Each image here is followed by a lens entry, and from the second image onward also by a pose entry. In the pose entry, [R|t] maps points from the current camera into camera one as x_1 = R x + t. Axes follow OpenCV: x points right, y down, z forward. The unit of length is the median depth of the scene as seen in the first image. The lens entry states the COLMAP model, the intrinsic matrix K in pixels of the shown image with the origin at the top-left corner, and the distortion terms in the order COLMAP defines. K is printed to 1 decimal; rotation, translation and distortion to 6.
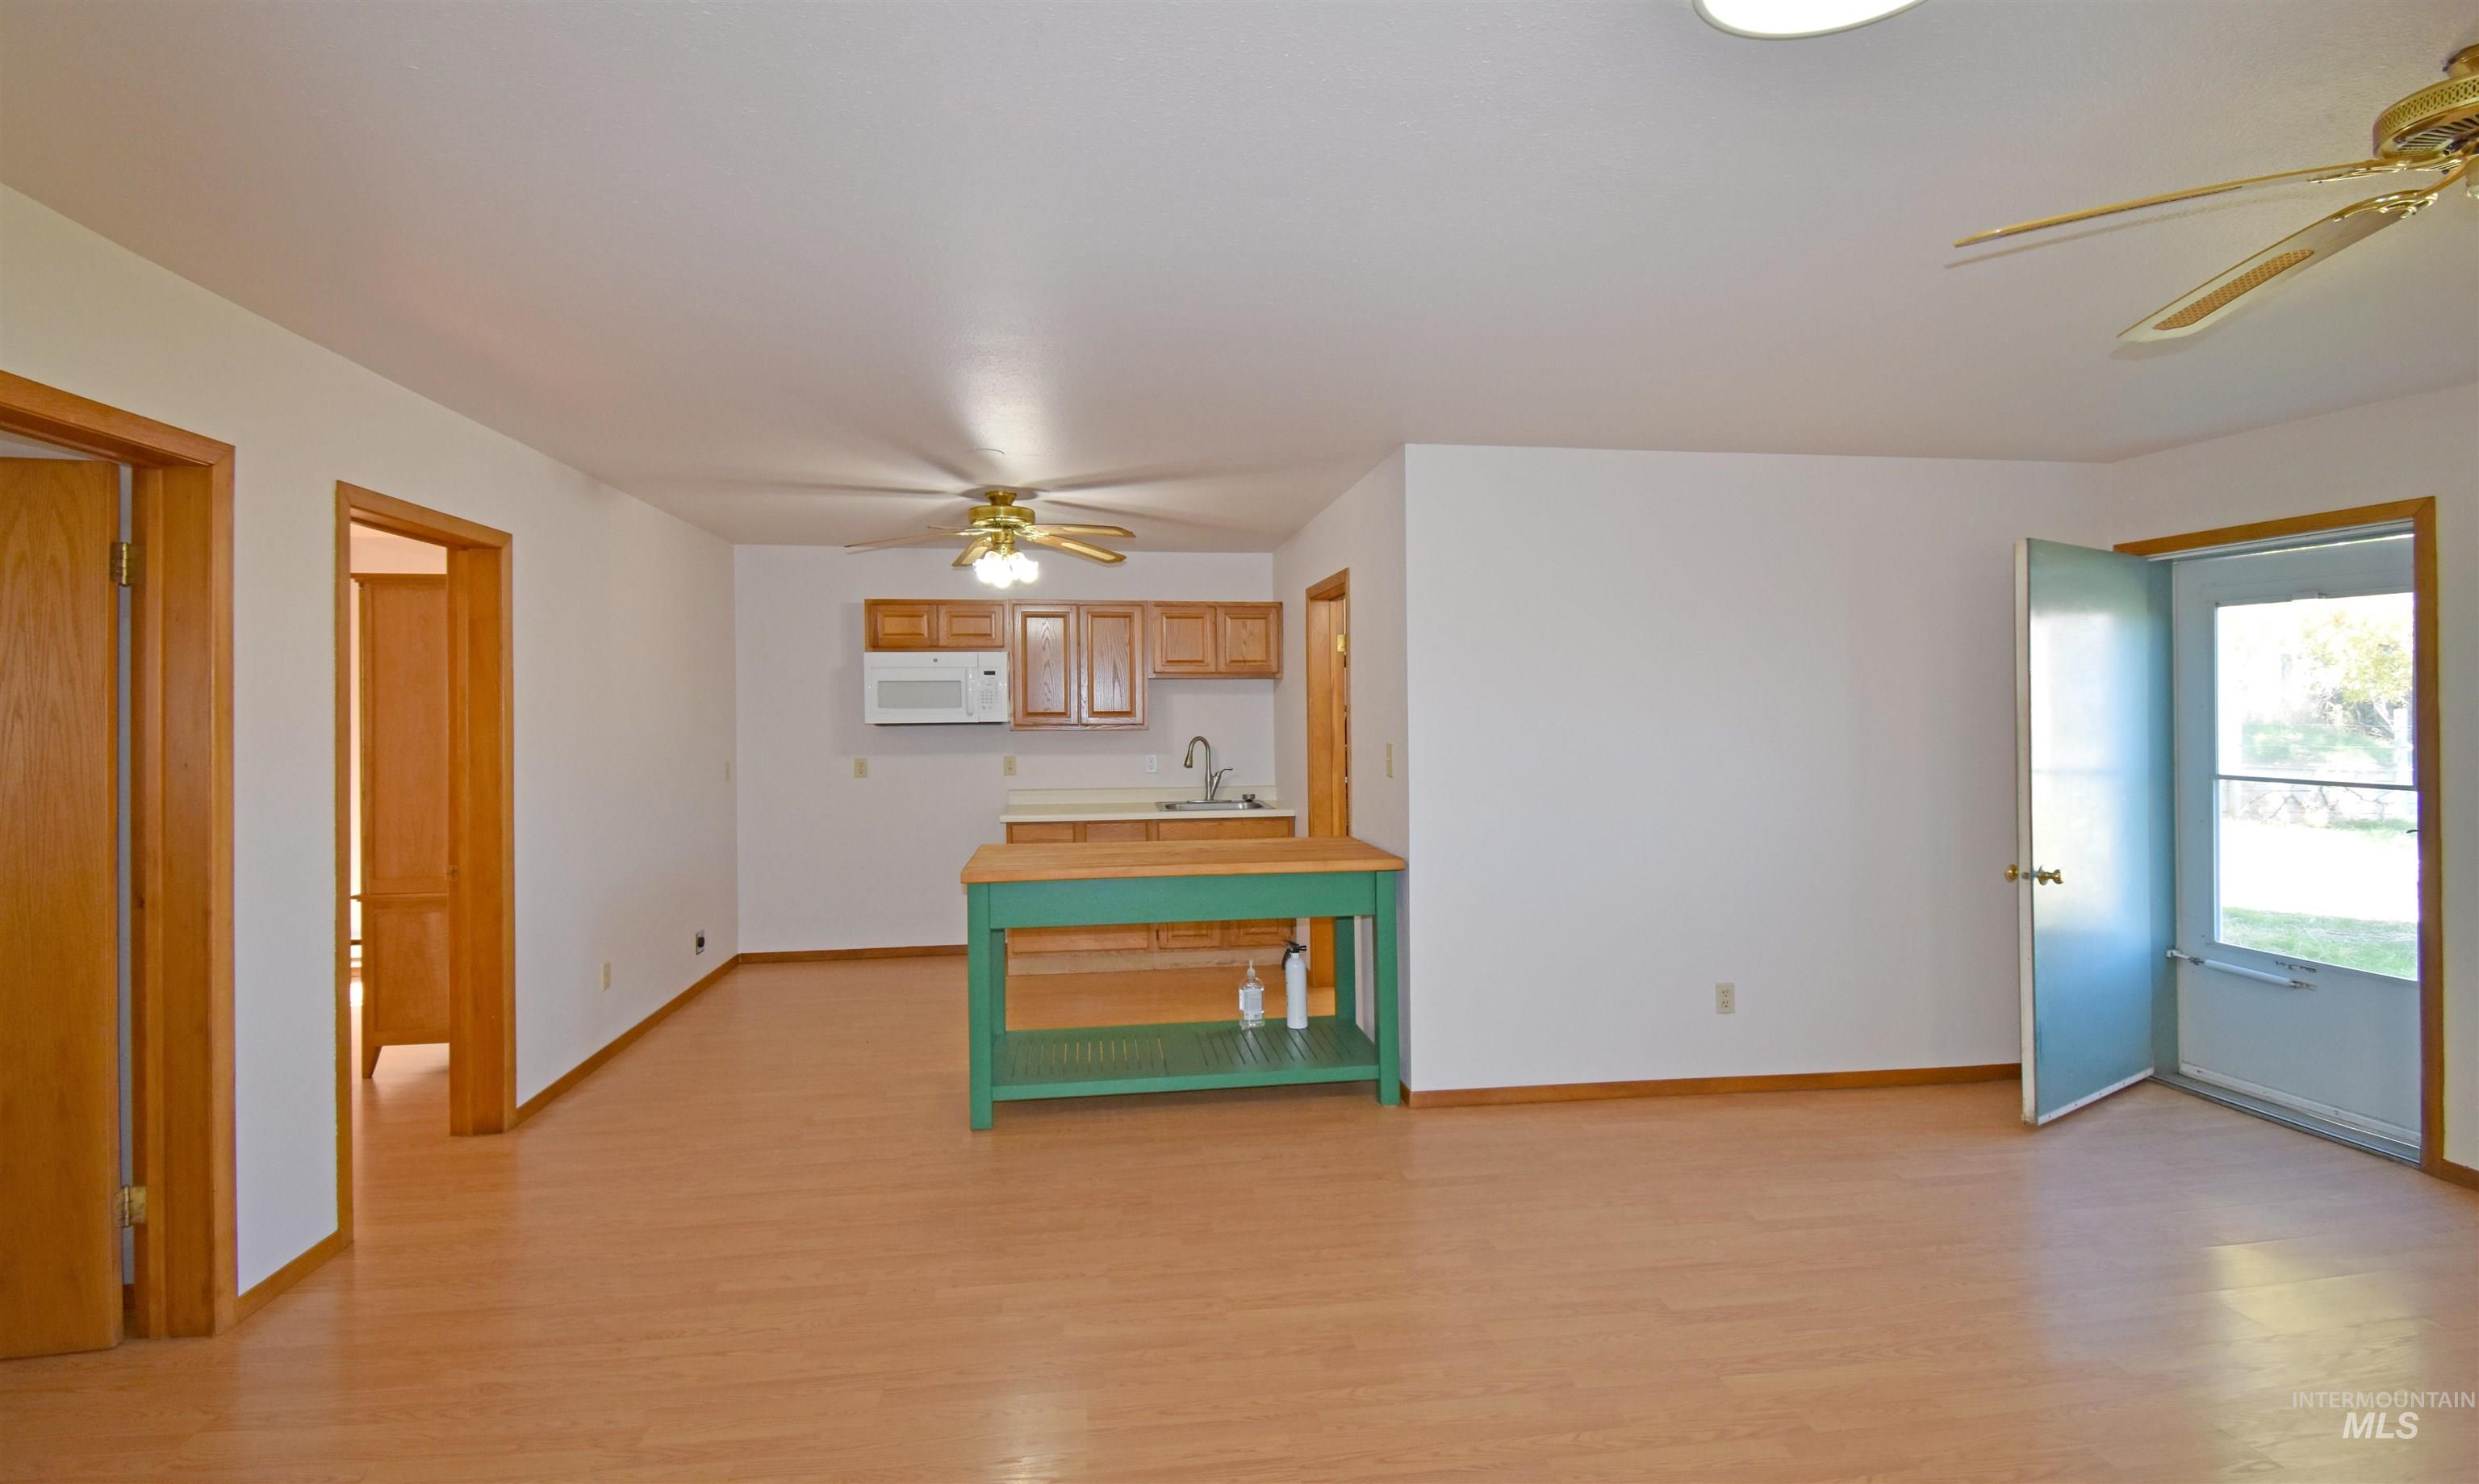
lens RADIAL K [[1025.0, 0, 1176.1], [0, 1025.0, 701.7], [0, 0, 1]] dist [-0.013075, -0.000752]
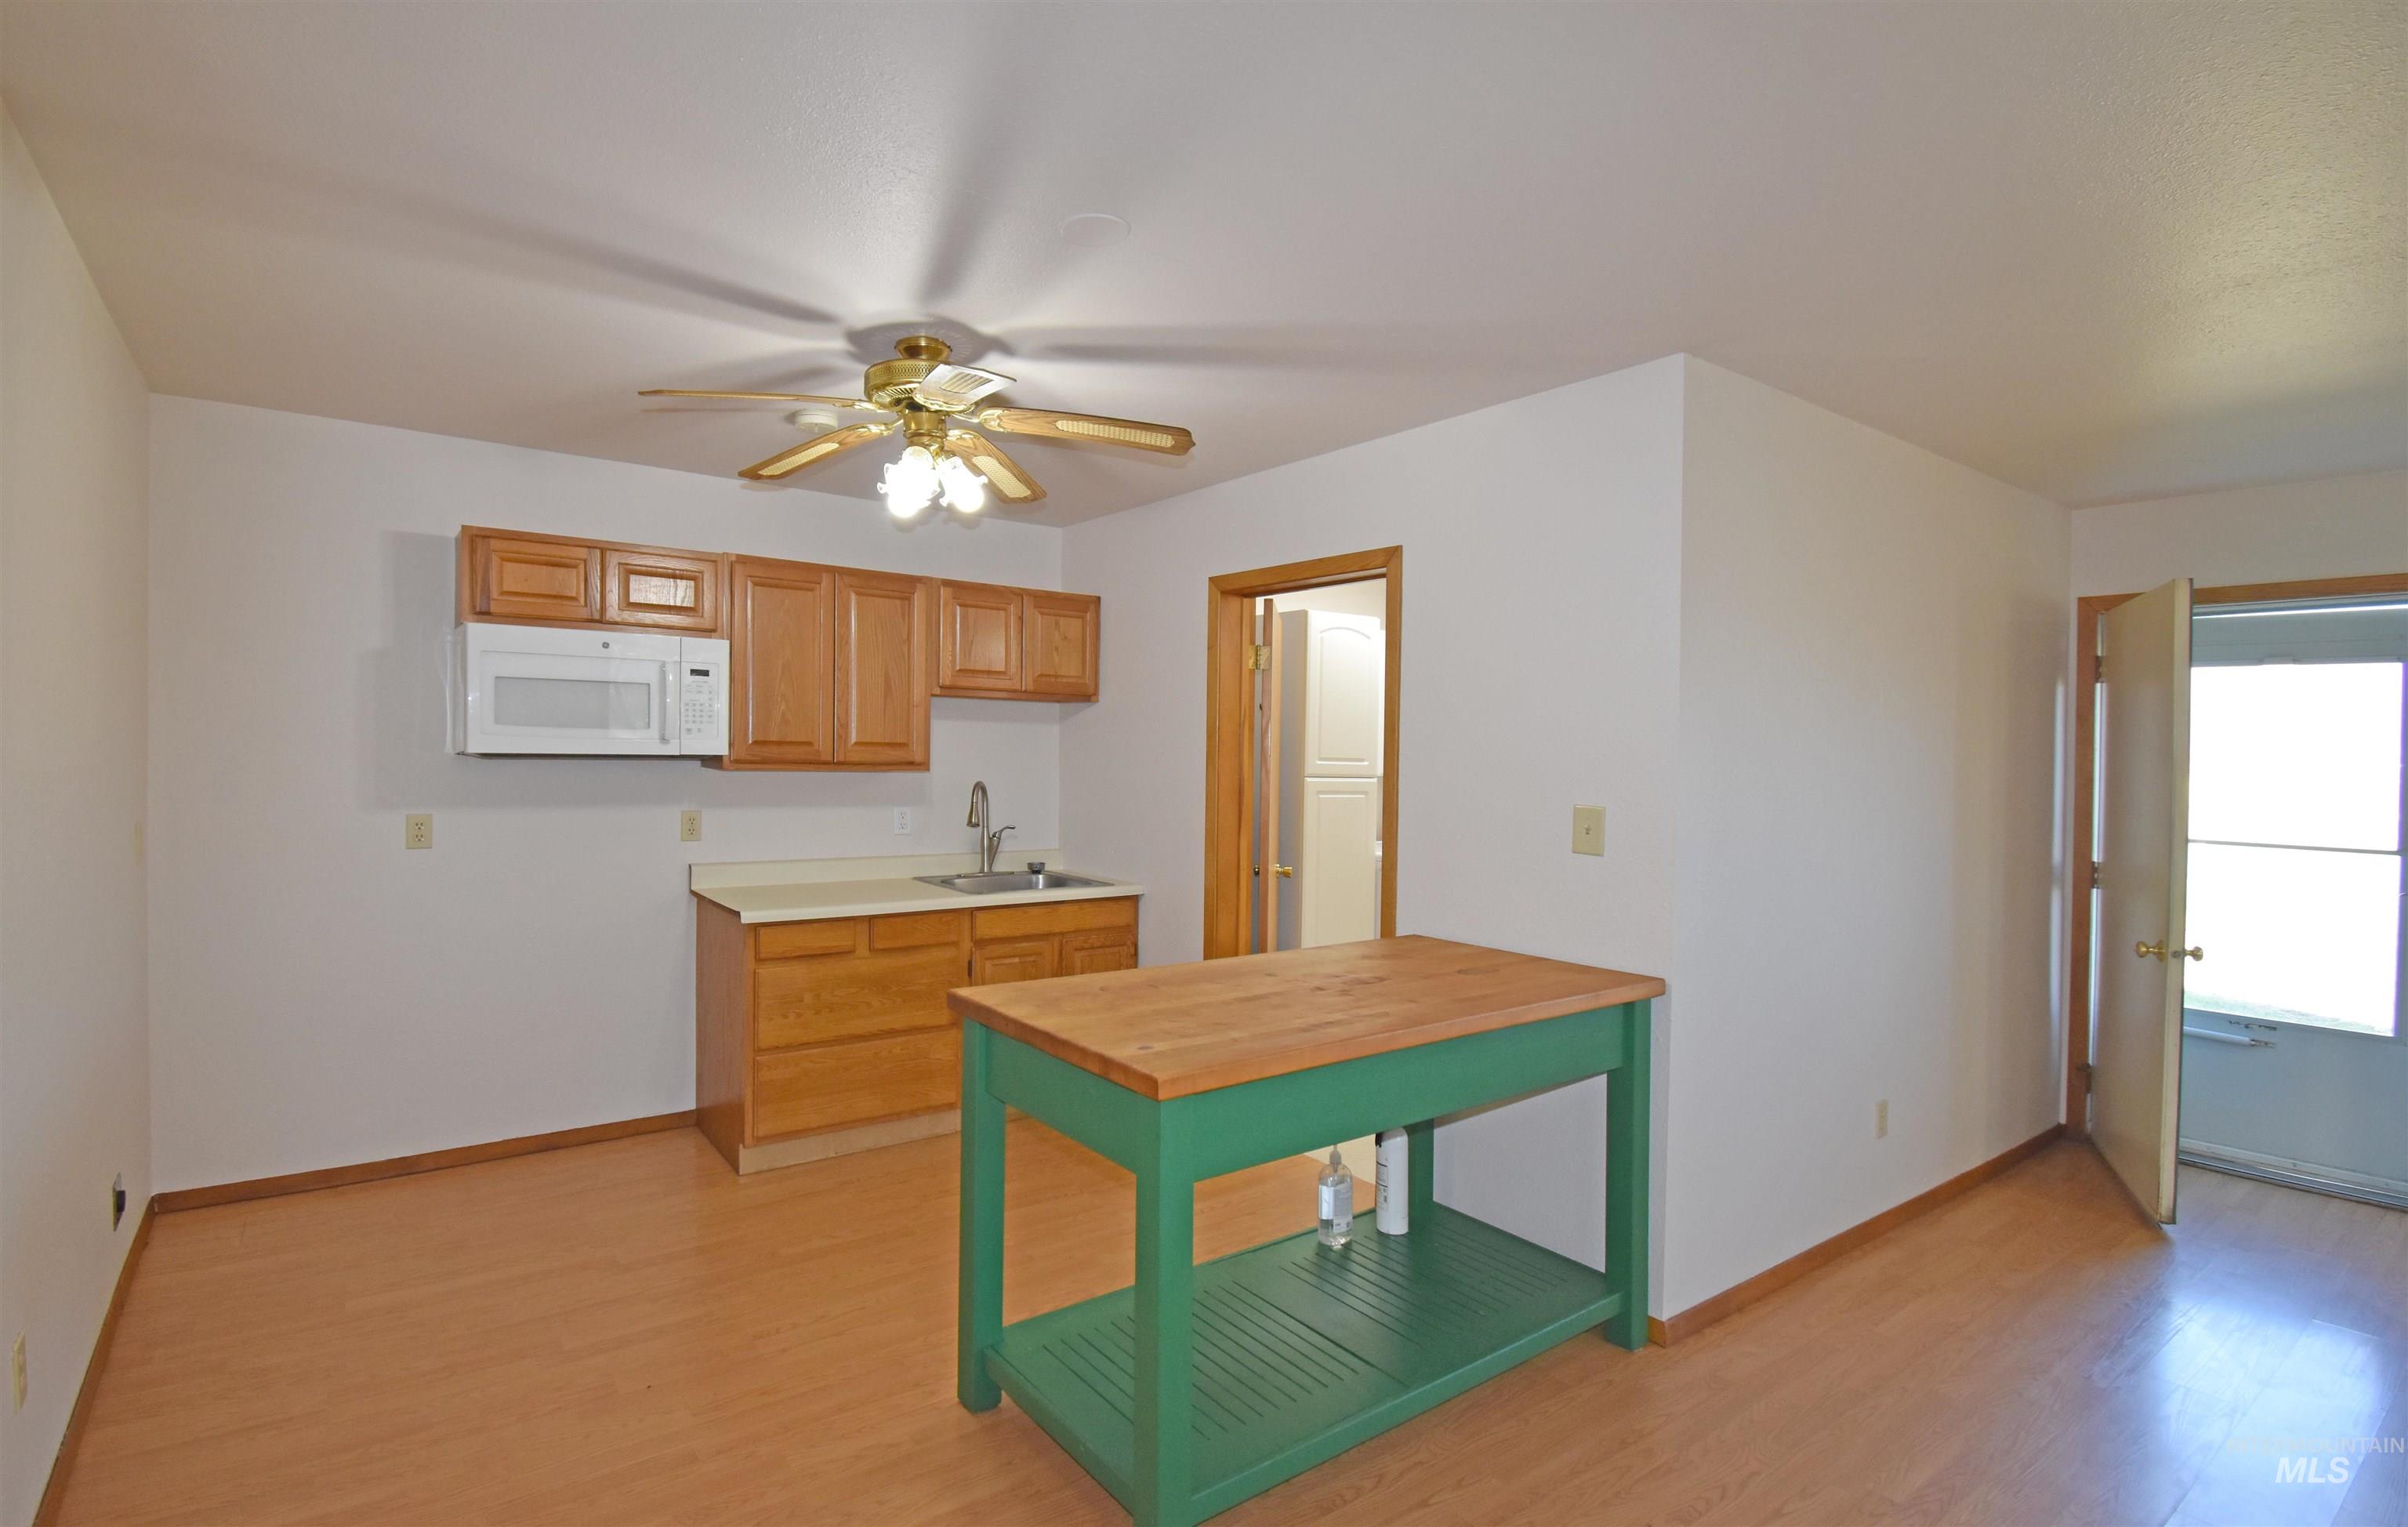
lens RADIAL K [[1099.3, 0, 999.3], [0, 1099.3, 743.3], [0, 0, 1]] dist [-0.005679, -0.007357]
pose [[0.899177, 0.025427, 0.436845, -0.298228], [-0.028216, 0.999602, -0.000104, 0.008167], [-0.436674, -0.012233, 0.899537, 0.340291]]
